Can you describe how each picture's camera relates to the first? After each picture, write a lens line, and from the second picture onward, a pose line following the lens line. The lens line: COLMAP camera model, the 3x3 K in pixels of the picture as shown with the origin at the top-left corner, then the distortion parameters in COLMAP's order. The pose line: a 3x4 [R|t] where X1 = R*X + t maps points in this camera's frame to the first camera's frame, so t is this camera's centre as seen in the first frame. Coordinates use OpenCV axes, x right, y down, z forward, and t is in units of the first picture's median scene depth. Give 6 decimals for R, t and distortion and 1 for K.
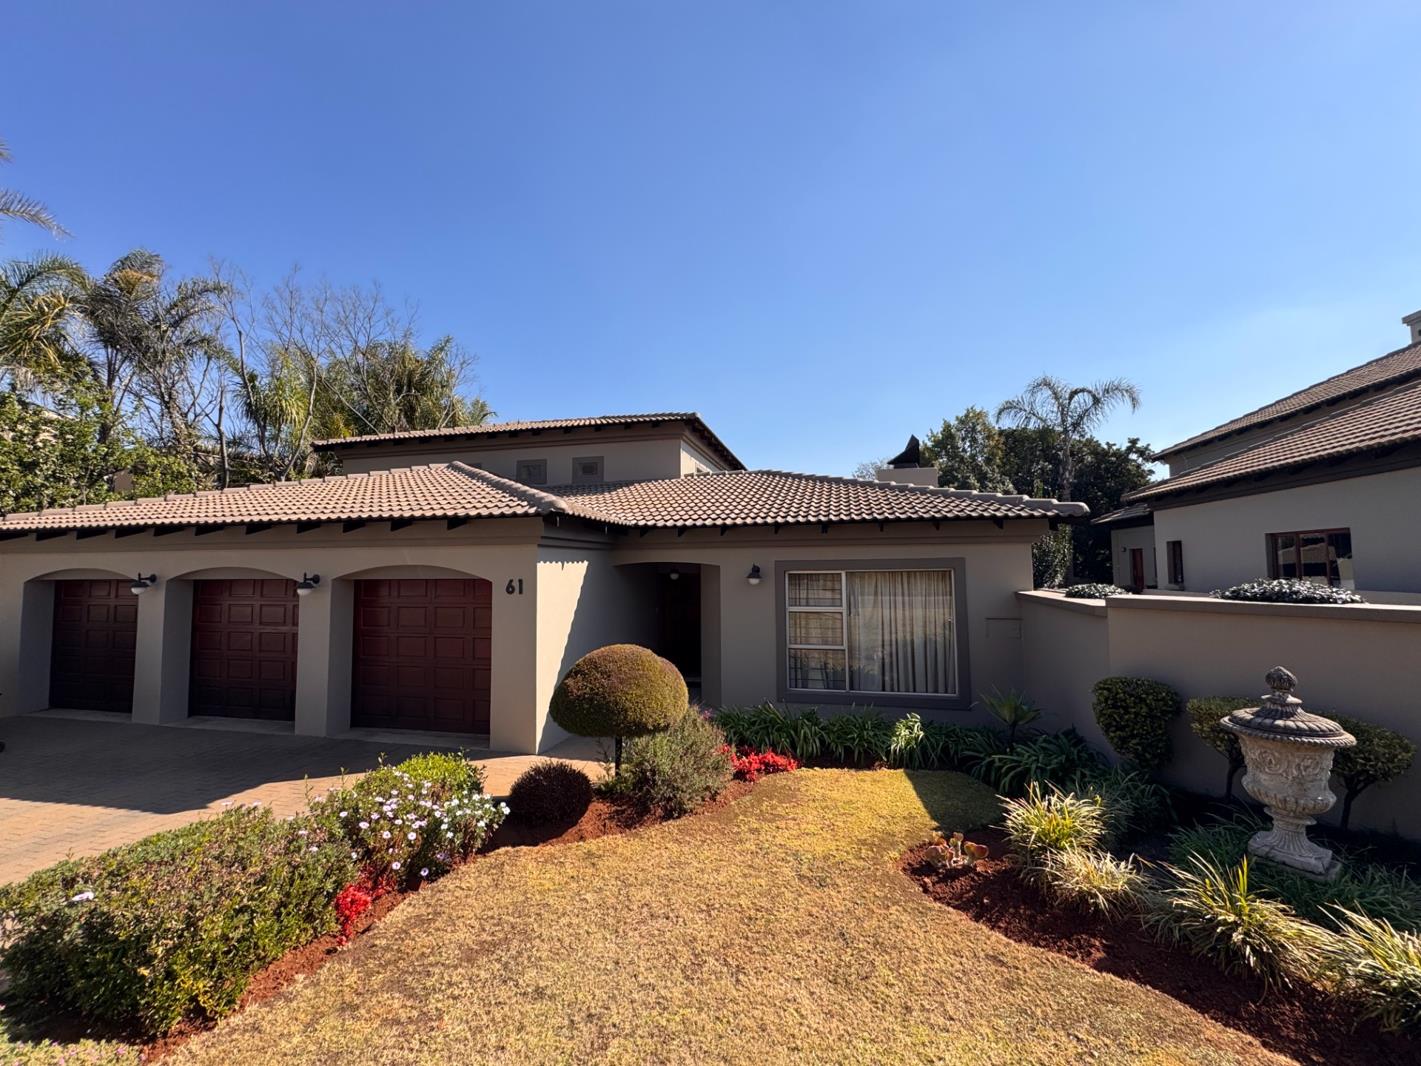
lens RADIAL K [[564.0, 0, 710.5], [0, 564.0, 533.0], [0, 0, 1]] dist [-0.001002, 0.000067]
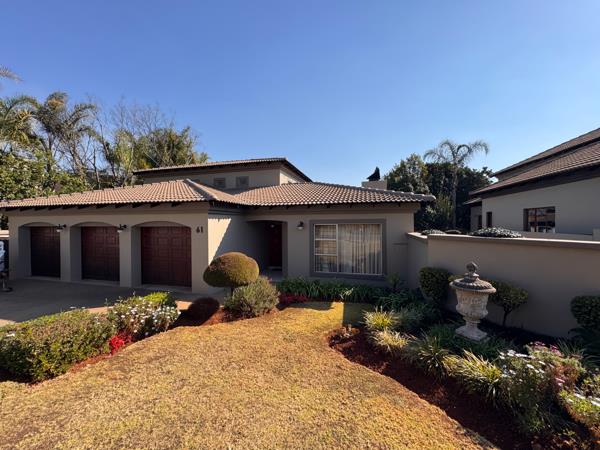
lens RADIAL K [[238.2, 0, 300.0], [0, 238.2, 225.0], [0, 0, 1]] dist [-0.001002, 0.000067]
pose [[0.999190, 0.004007, -0.040046, 0.116719], [-0.001165, 0.997494, 0.070741, -0.001042], [0.040229, -0.070637, 0.996691, -0.031590]]
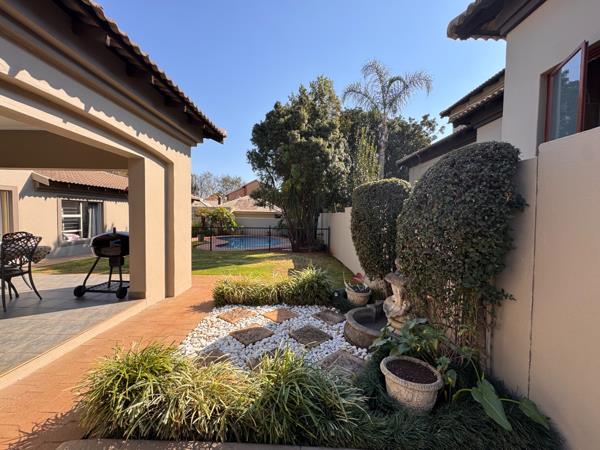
lens RADIAL K [[238.2, 0, 300.0], [0, 238.2, 225.0], [0, 0, 1]] dist [-0.001002, 0.000067]
pose [[0.980944, 0.013816, 0.193800, 0.925401], [-0.033062, 0.994790, 0.096432, 0.214076], [-0.191458, -0.101002, 0.976290, 1.268249]]
